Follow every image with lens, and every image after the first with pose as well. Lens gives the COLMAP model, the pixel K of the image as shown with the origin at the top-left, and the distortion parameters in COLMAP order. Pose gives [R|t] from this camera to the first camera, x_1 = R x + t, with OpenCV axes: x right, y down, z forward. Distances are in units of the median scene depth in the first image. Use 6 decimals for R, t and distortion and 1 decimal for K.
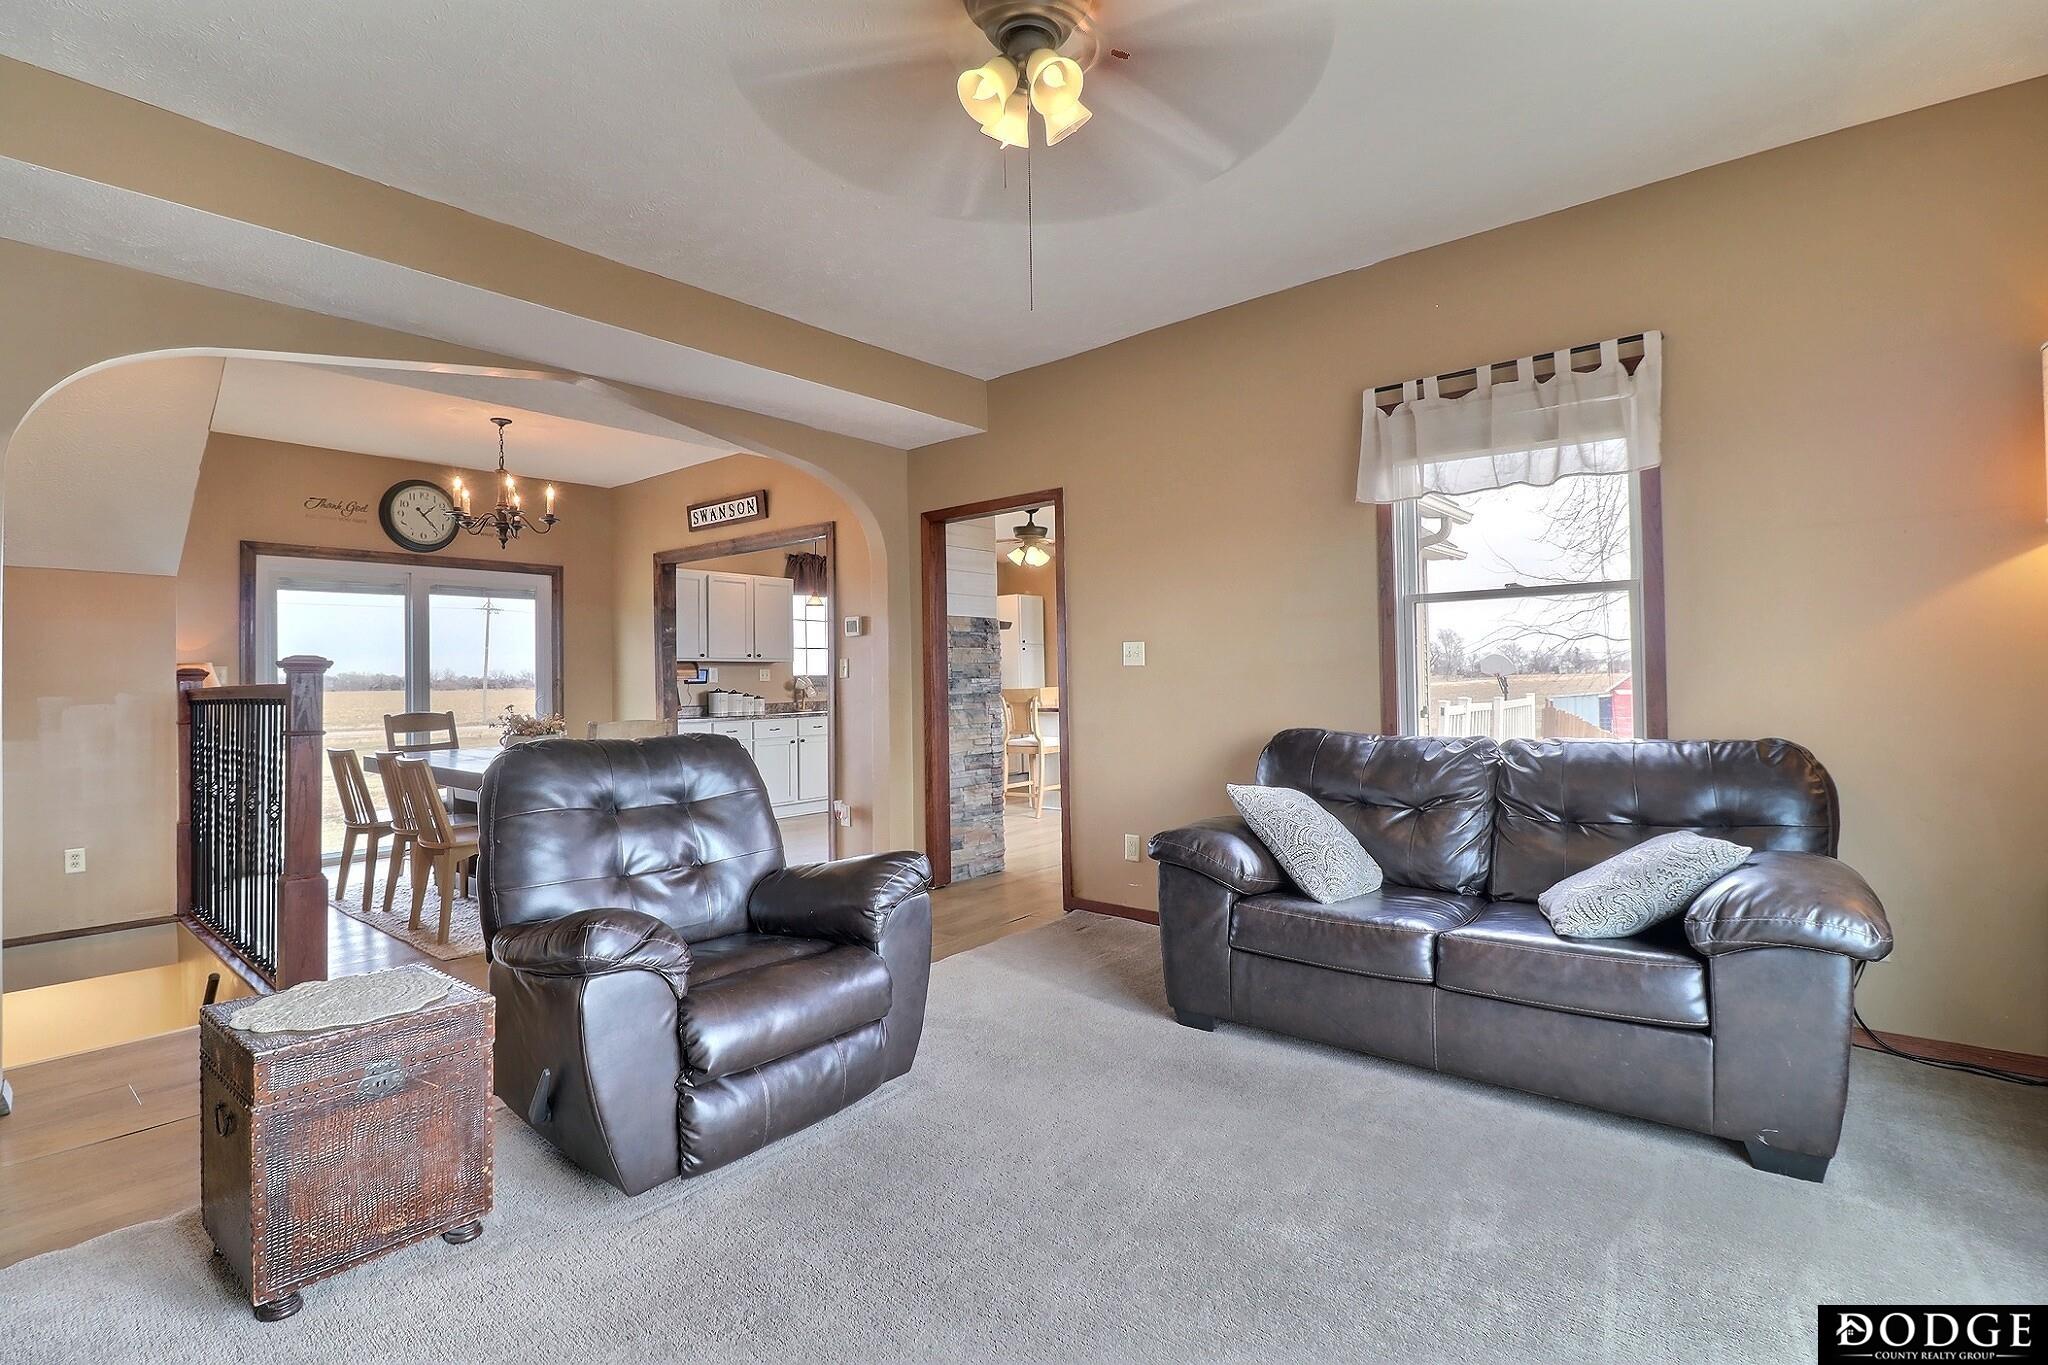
lens RADIAL K [[944.1, 0, 1016.4], [0, 944.1, 668.7], [0, 0, 1]] dist [-0.009473, -0.004302]
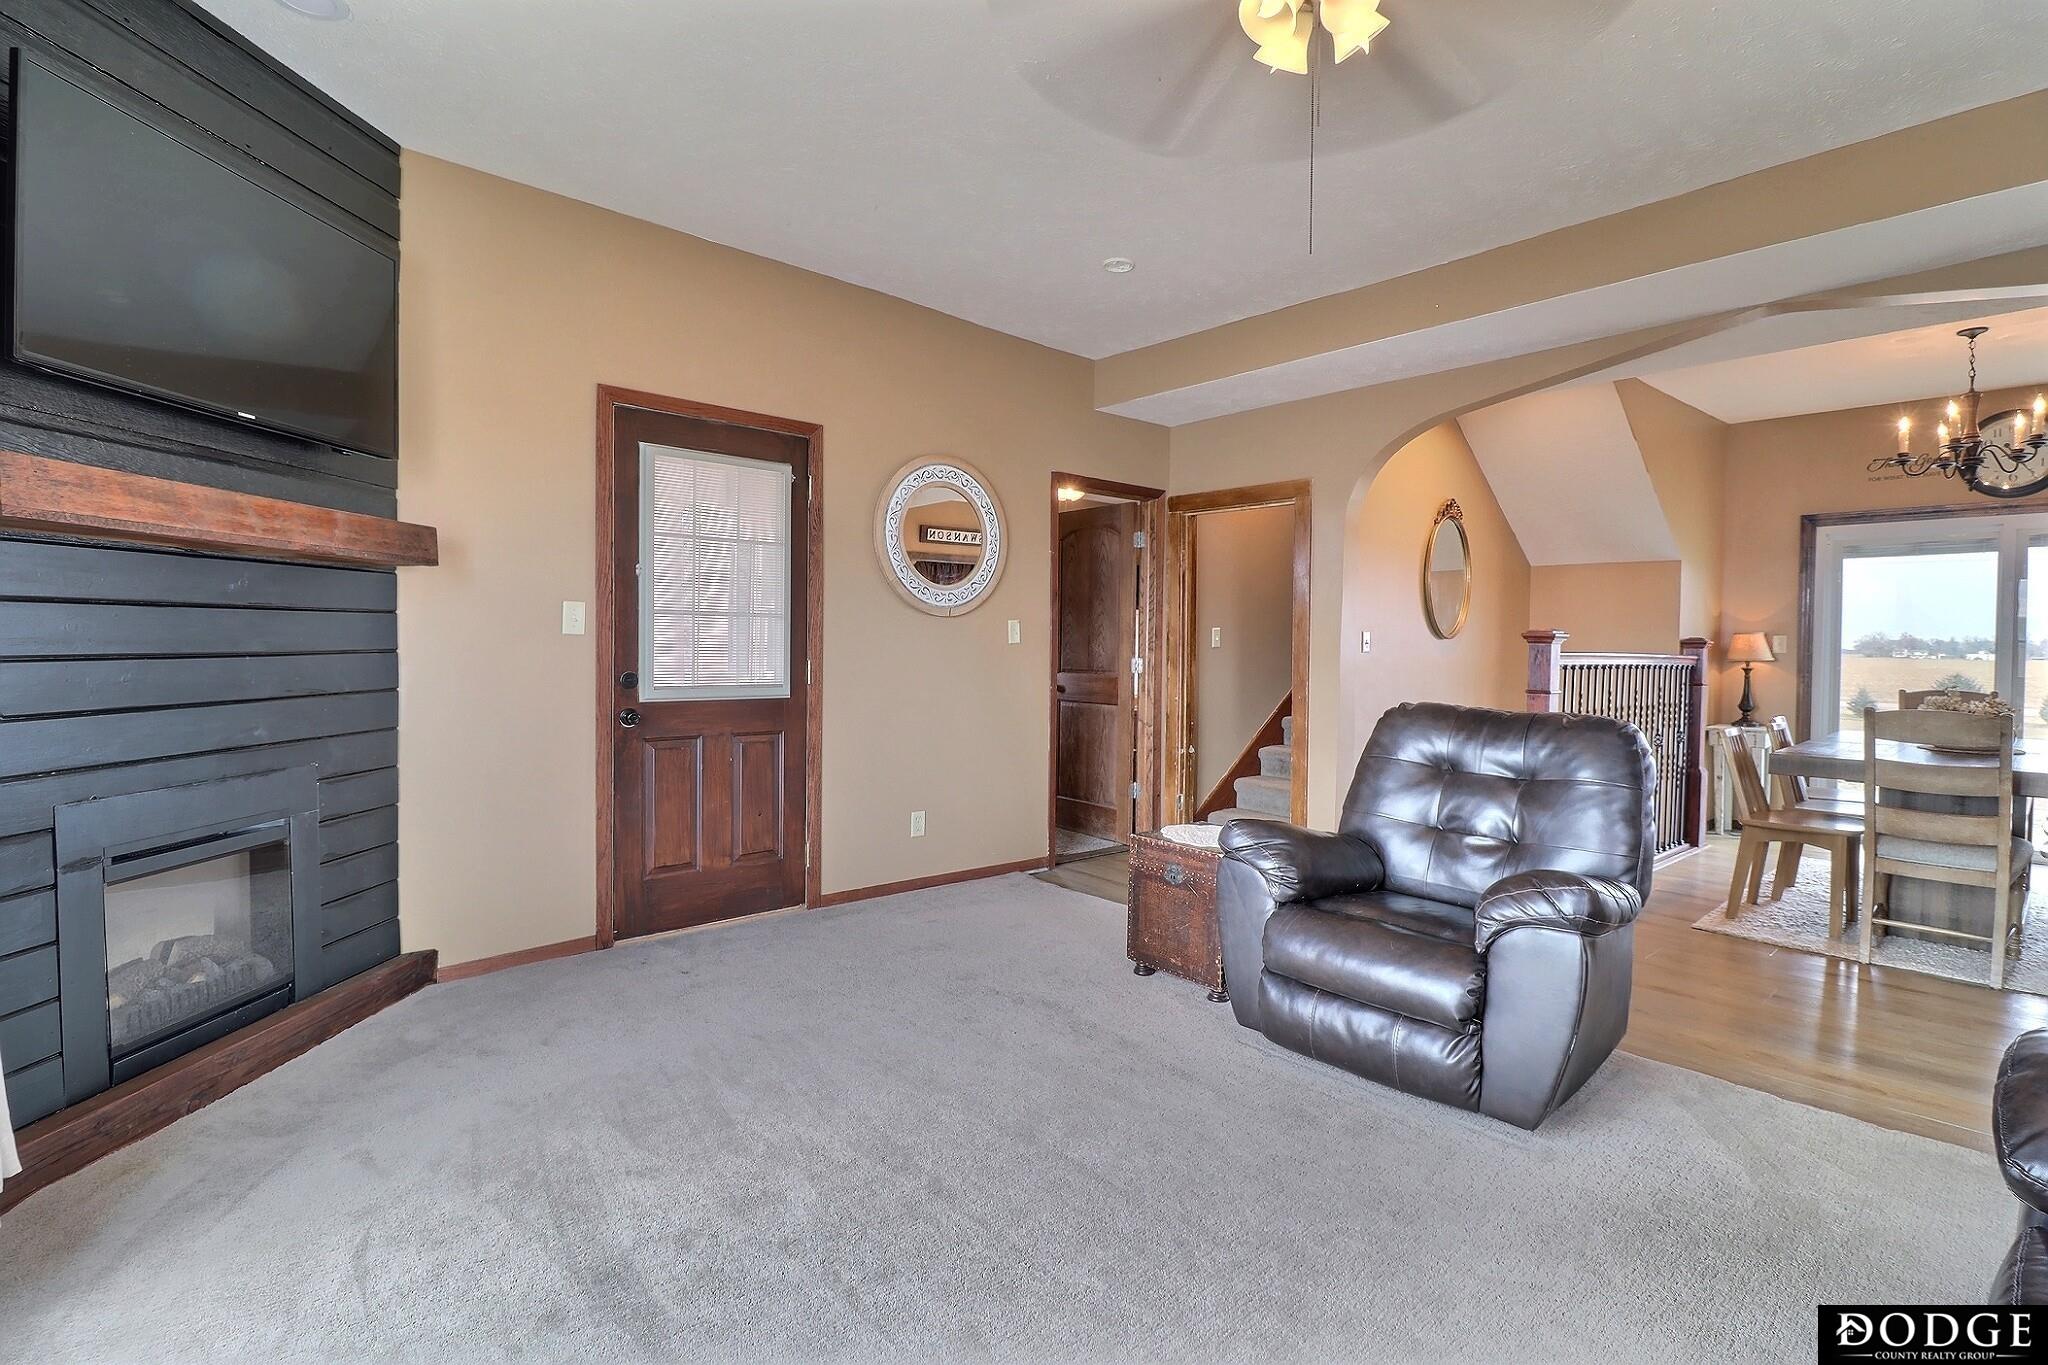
lens RADIAL K [[944.1, 0, 1037.9], [0, 944.1, 679.9], [0, 0, 1]] dist [-0.009473, -0.004302]
pose [[-0.149009, 0.051452, -0.987496, 0.372755], [-0.000942, 0.998638, 0.052175, -0.007918], [0.988835, 0.008705, -0.148758, 0.339272]]
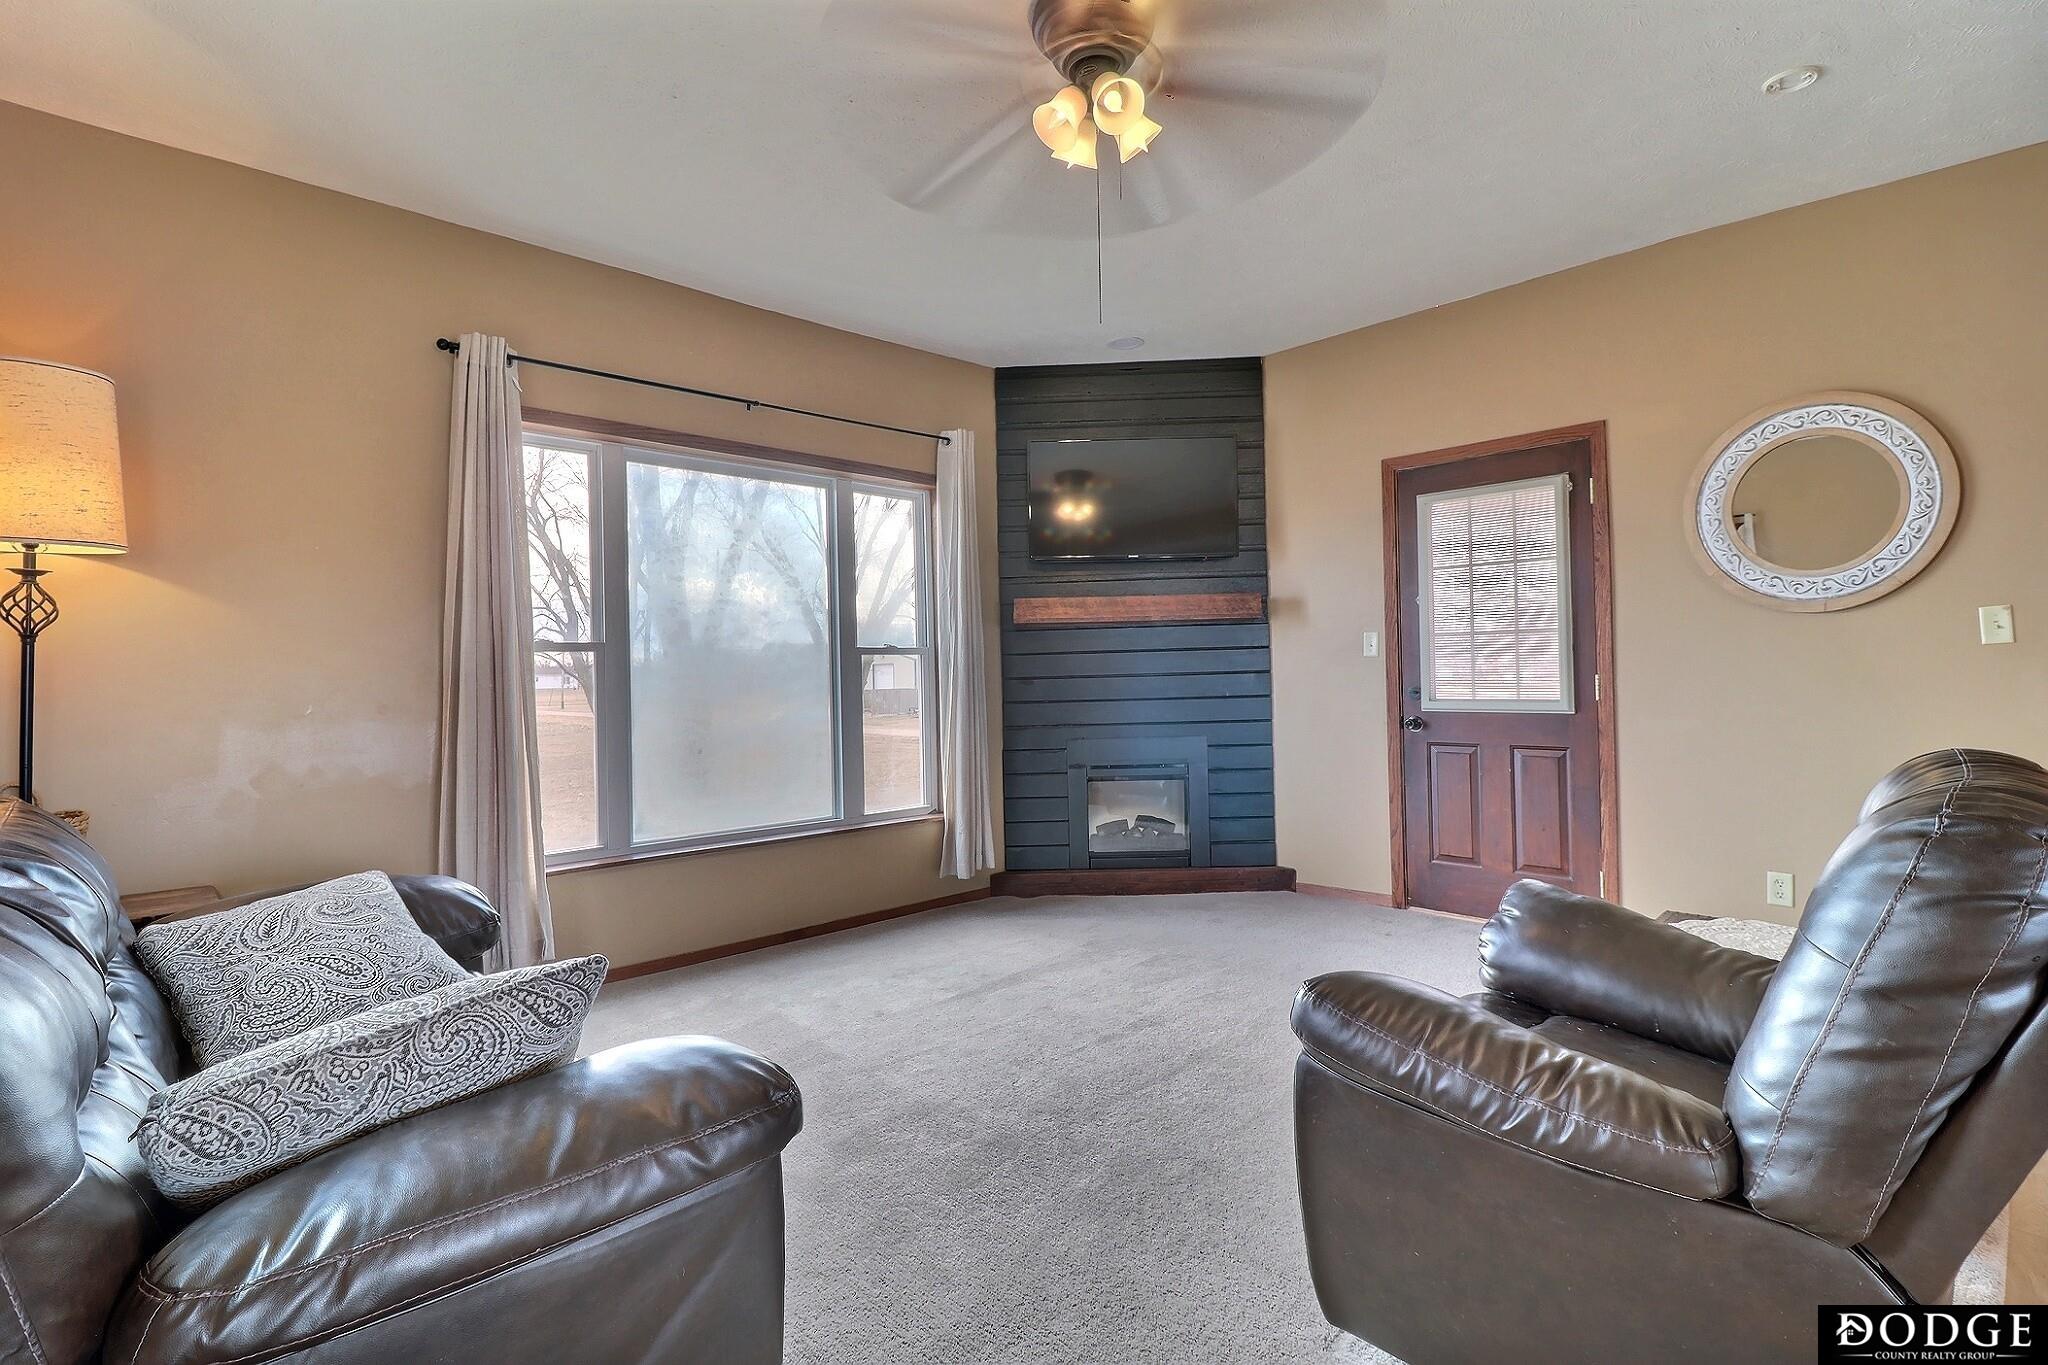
lens RADIAL K [[944.1, 0, 1041.5], [0, 944.1, 681.2], [0, 0, 1]] dist [-0.009473, -0.004302]
pose [[-0.992522, 0.033791, 0.117298, -0.010014], [0.033330, 0.999427, -0.005892, 0.010913], [-0.117430, -0.001939, -0.993079, 0.786197]]
